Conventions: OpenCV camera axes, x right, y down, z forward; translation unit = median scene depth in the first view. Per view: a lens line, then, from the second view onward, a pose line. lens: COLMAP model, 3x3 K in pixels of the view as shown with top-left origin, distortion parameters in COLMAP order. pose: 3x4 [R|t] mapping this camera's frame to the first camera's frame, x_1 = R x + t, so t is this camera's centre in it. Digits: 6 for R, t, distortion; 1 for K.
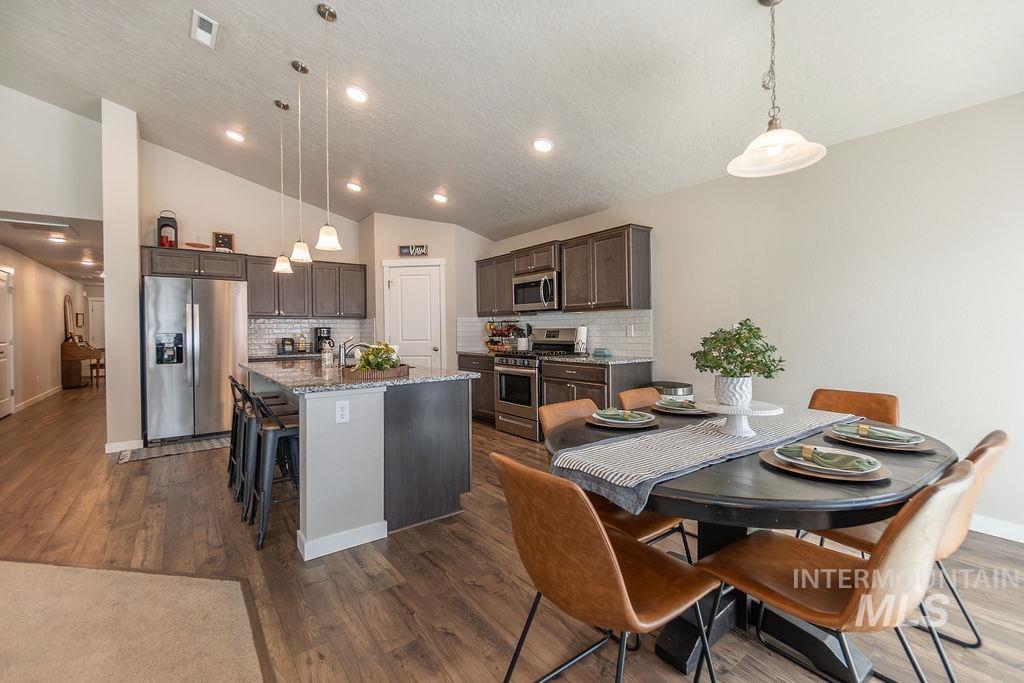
lens RADIAL K [[440.6, 0, 521.4], [0, 440.6, 336.0], [0, 0, 1]] dist [-0.009494, 0.002157]
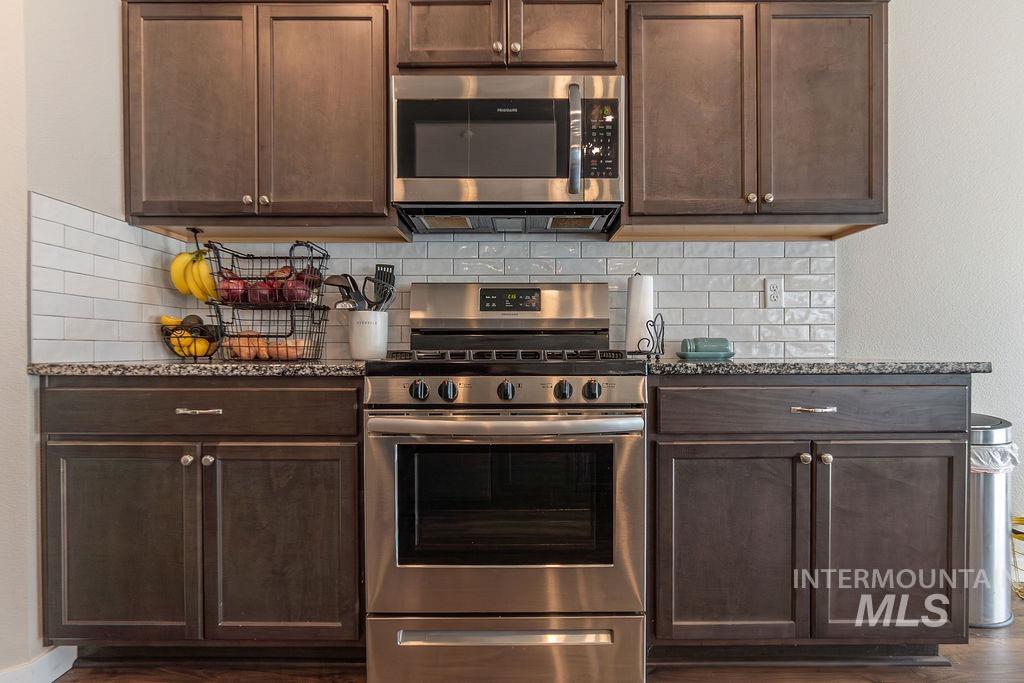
lens RADIAL K [[492.0, 0, 515.7], [0, 492.0, 349.4], [0, 0, 1]] dist [-0.005453, -0.000397]
pose [[0.618248, 0.001623, 0.785982, -0.227843], [0.008166, 0.999931, -0.008488, 0.039251], [-0.785941, 0.011666, 0.618191, 0.851622]]
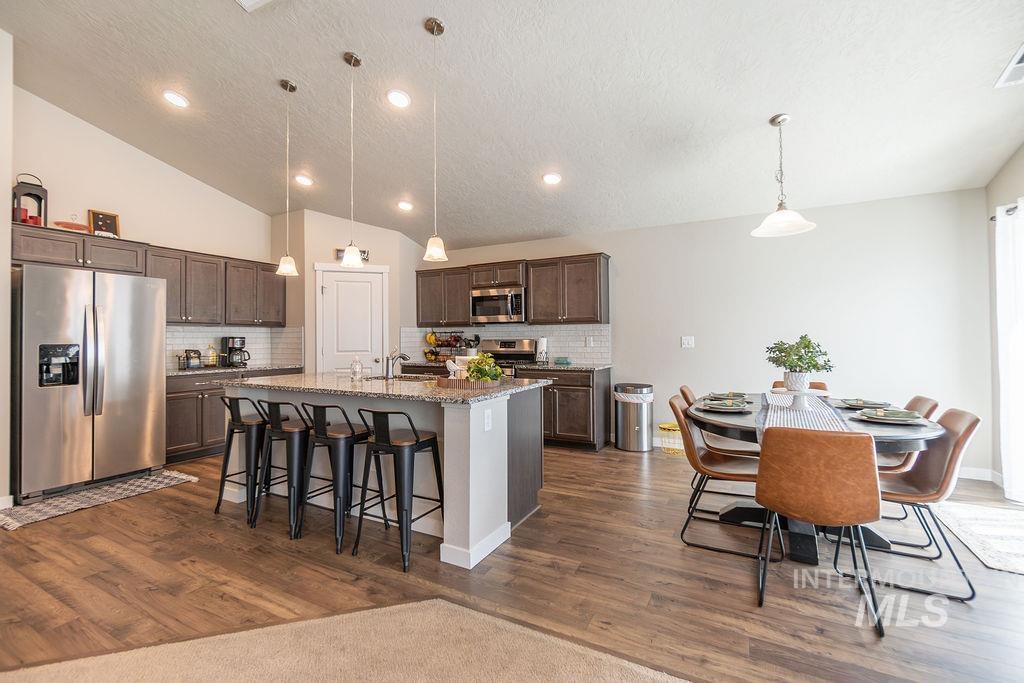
lens RADIAL K [[440.6, 0, 525.3], [0, 440.6, 336.0], [0, 0, 1]] dist [-0.009494, 0.002157]
pose [[0.904851, 0.007031, 0.425671, -0.382850], [0.002572, 0.999755, -0.021981, -0.001587], [-0.425721, 0.020984, 0.904611, 0.007140]]
